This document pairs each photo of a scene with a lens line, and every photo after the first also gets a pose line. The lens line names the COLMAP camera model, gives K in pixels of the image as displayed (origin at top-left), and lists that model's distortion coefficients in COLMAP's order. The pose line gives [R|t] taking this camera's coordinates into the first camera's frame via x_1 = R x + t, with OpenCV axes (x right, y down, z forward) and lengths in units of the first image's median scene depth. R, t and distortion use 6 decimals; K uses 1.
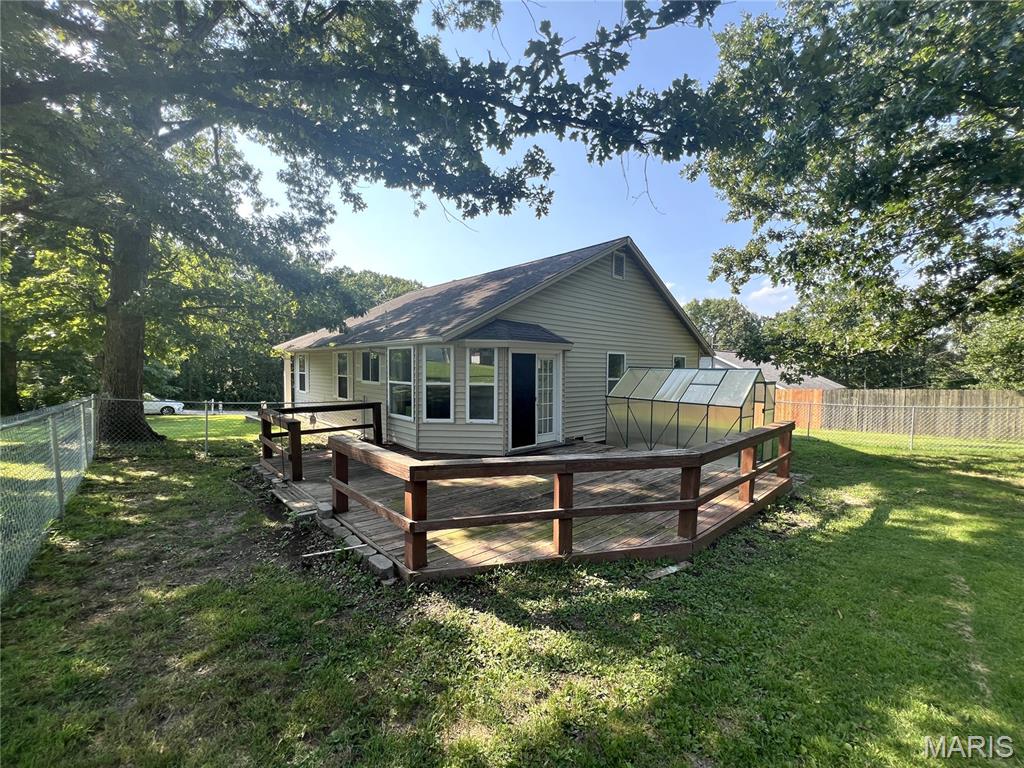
lens RADIAL K [[407.8, 0, 512.0], [0, 407.8, 384.0], [0, 0, 1]] dist [-0.000215, -0.000001]
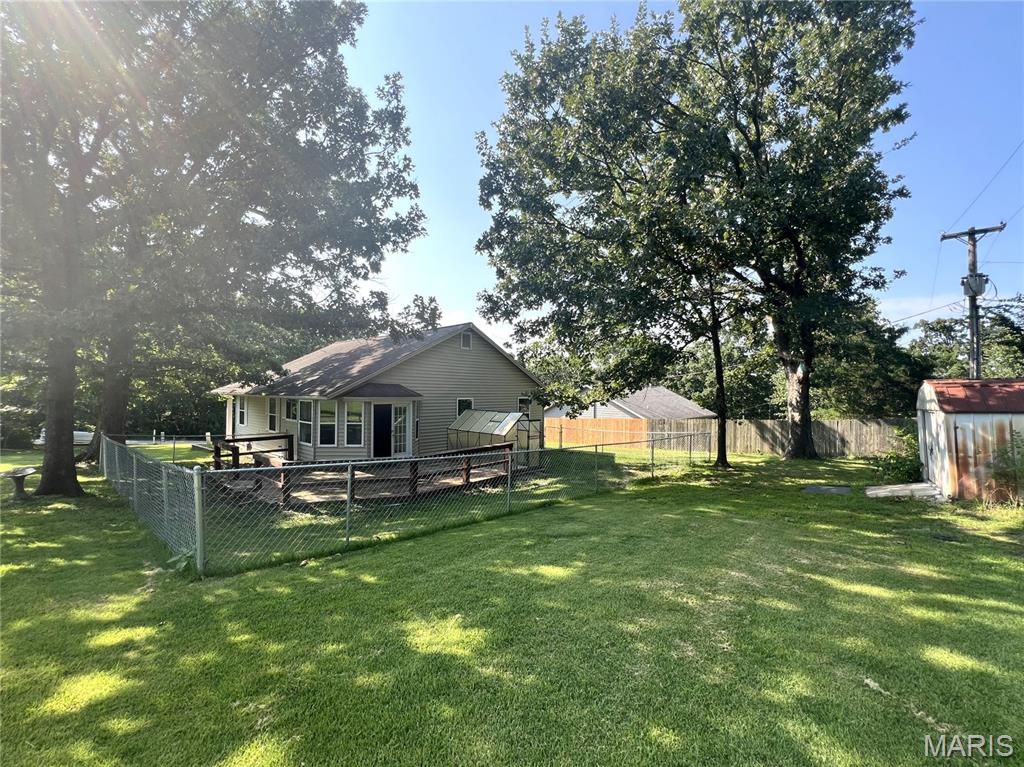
lens RADIAL K [[416.9, 0, 512.0], [0, 416.9, 383.5], [0, 0, 1]] dist [-0.001067, 0.000667]
pose [[0.995276, -0.000151, 0.097083, 0.375513], [0.005901, 0.998244, -0.058944, -0.054092], [-0.096904, 0.059238, 0.993529, -0.719619]]
